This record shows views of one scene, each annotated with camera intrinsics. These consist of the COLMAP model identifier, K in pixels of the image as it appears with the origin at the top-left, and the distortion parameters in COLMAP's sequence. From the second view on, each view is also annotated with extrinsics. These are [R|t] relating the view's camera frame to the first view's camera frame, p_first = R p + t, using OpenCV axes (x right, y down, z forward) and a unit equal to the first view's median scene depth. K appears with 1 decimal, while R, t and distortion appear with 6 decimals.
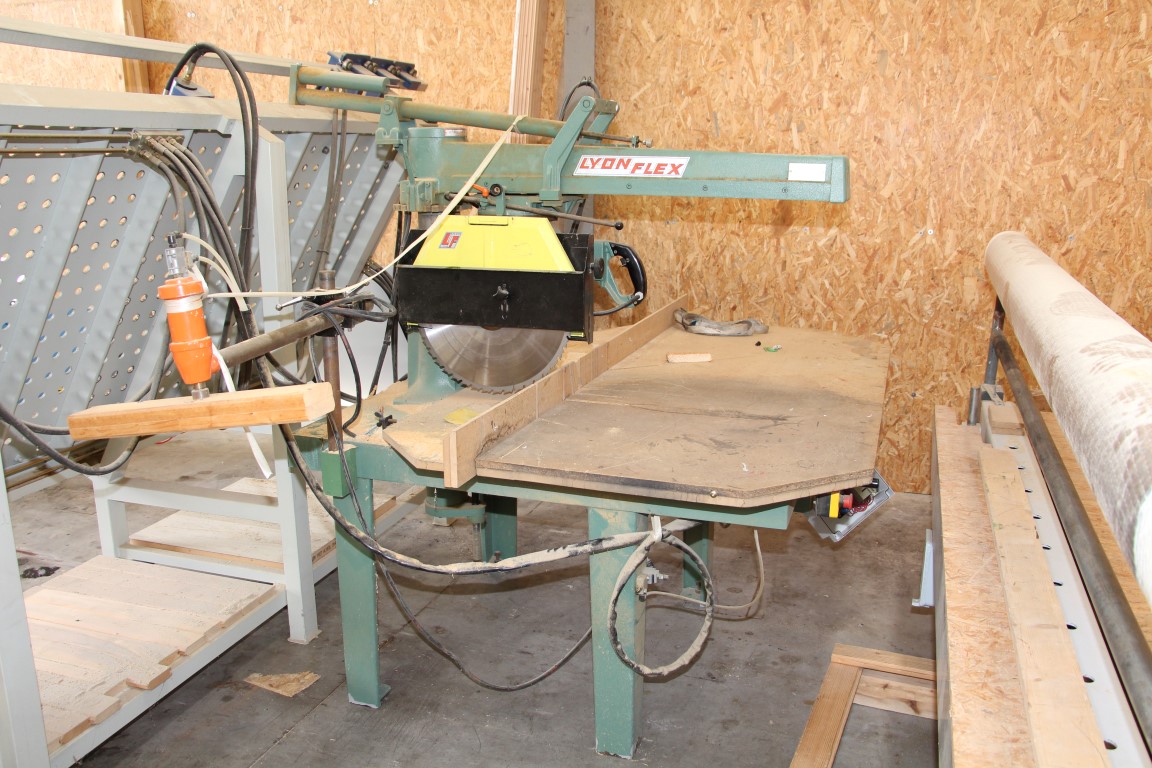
lens RADIAL K [[976.0, 0, 576.0], [0, 976.0, 384.0], [0, 0, 1]] dist [-0.182558, 0.162910]
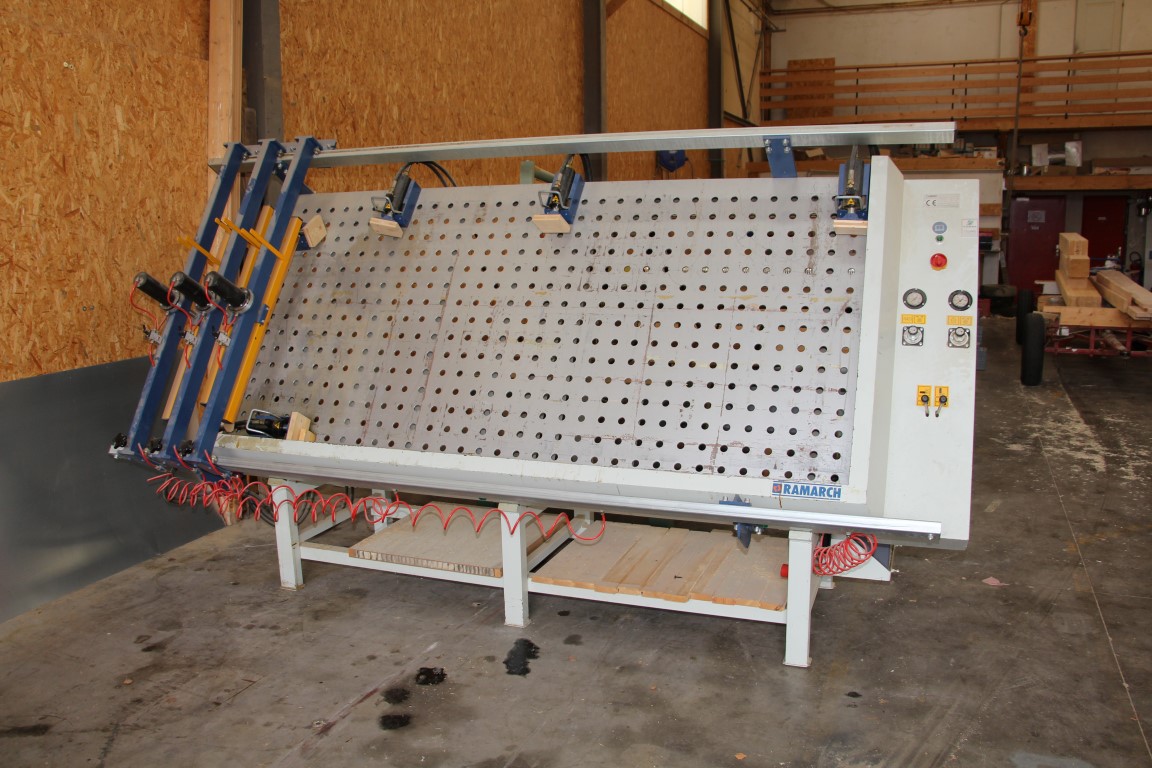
lens RADIAL K [[976.0, 0, 576.0], [0, 976.0, 384.0], [0, 0, 1]] dist [-0.182558, 0.162910]
pose [[0.050997, -0.165079, 0.984961, -1.103745], [0.250690, 0.956783, 0.147376, -0.131688], [-0.966723, 0.239405, 0.090176, 0.545132]]
